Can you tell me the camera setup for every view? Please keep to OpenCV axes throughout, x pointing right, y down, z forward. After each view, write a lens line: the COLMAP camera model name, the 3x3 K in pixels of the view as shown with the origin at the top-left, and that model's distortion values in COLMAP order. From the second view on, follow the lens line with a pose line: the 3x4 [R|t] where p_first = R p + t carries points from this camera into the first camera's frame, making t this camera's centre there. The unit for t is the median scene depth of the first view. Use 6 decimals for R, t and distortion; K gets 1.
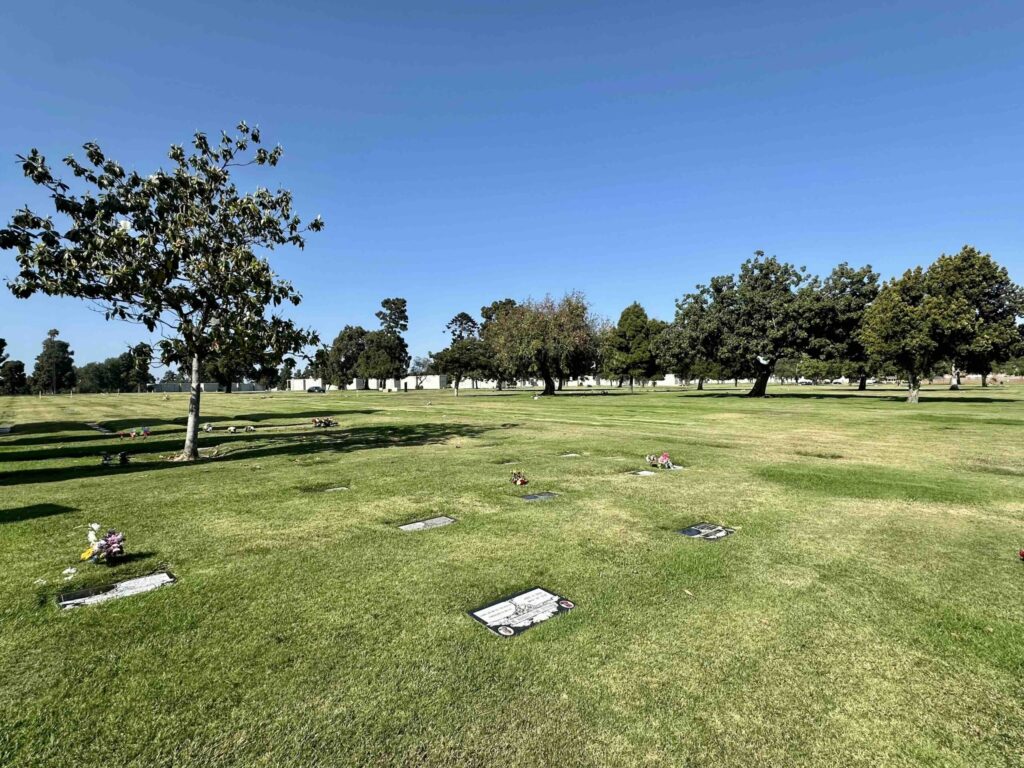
lens RADIAL K [[503.8, 0, 512.0], [0, 503.8, 384.0], [0, 0, 1]] dist [-0.013469, 0.001330]
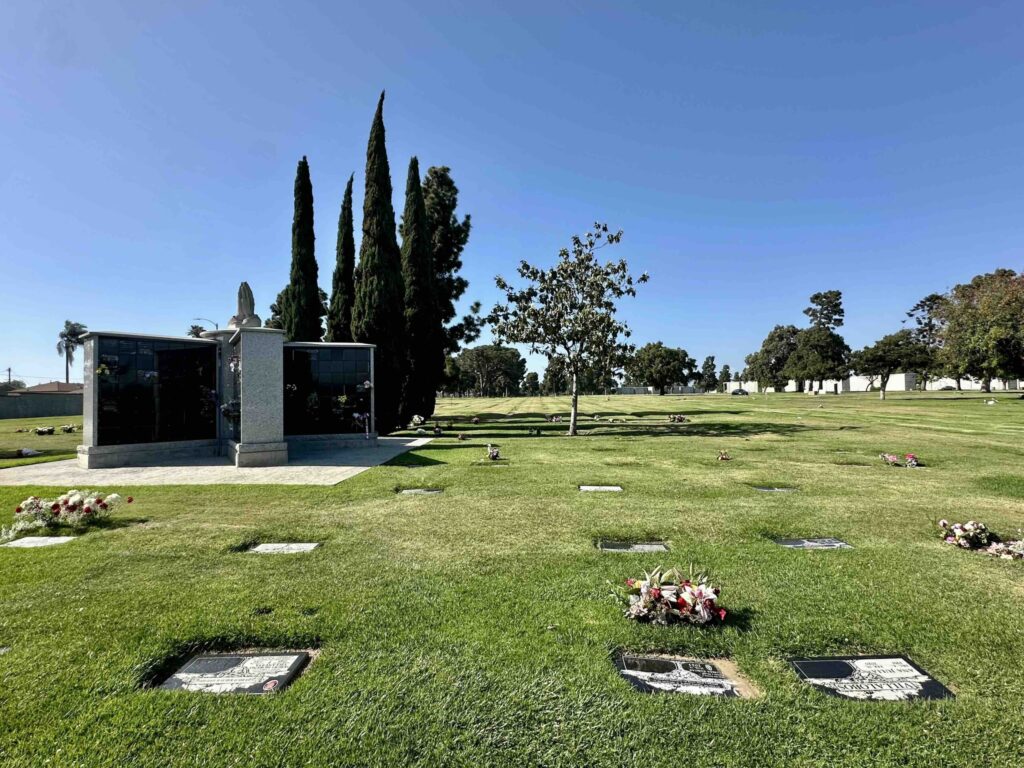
lens RADIAL K [[503.8, 0, 512.0], [0, 503.8, 384.0], [0, 0, 1]] dist [-0.013469, 0.001330]
pose [[0.671141, -0.014652, -0.741185, 0.110963], [0.011322, 0.999891, -0.009514, -0.001569], [0.741243, -0.002007, 0.671234, -0.063194]]
